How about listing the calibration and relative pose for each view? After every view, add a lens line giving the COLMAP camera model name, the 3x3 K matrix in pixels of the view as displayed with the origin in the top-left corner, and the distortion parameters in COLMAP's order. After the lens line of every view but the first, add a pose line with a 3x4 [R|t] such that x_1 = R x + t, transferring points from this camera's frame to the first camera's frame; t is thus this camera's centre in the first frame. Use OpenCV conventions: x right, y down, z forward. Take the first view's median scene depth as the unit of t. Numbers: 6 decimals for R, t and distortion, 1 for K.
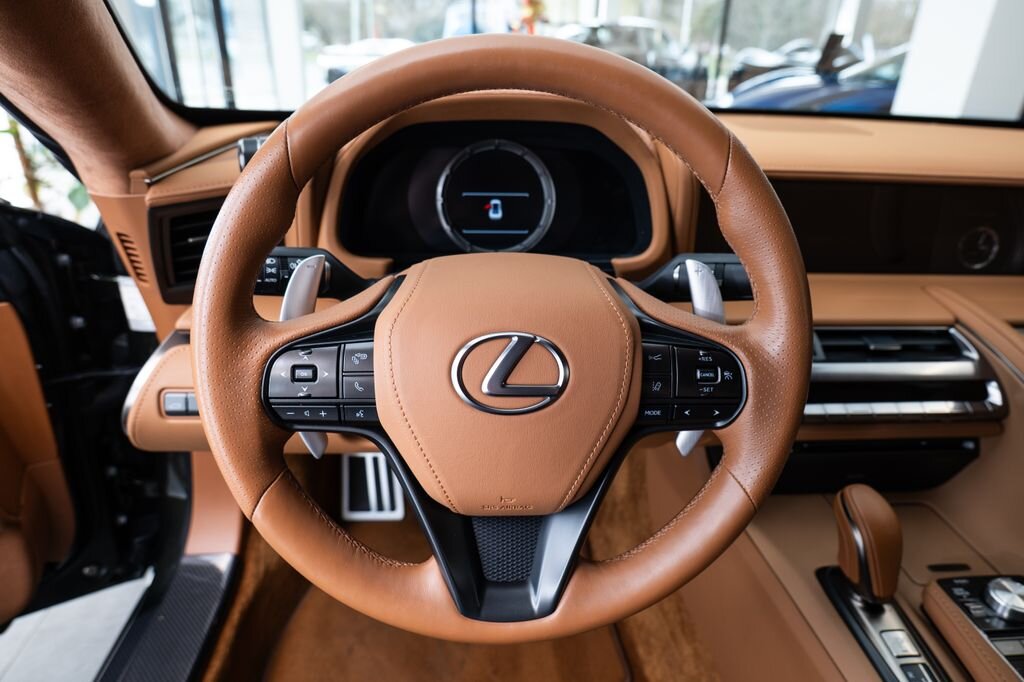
lens RADIAL K [[639.6, 0, 512.0], [0, 639.6, 341.0], [0, 0, 1]] dist [-0.007699, -0.000931]
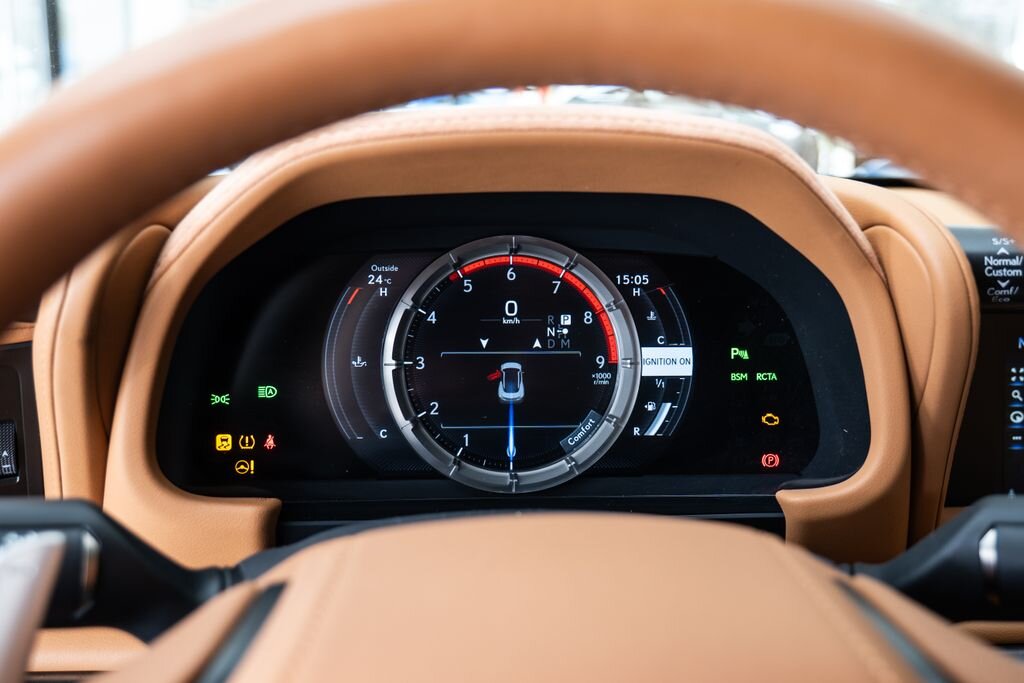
lens RADIAL K [[974.5, 0, 512.0], [0, 974.5, 341.5], [0, 0, 1]] dist [-0.001193, -0.001471]
pose [[0.999892, -0.013732, 0.005160, -0.031602], [0.014514, 0.977081, -0.212372, -0.094682], [-0.002126, 0.212424, 0.977175, 0.344319]]
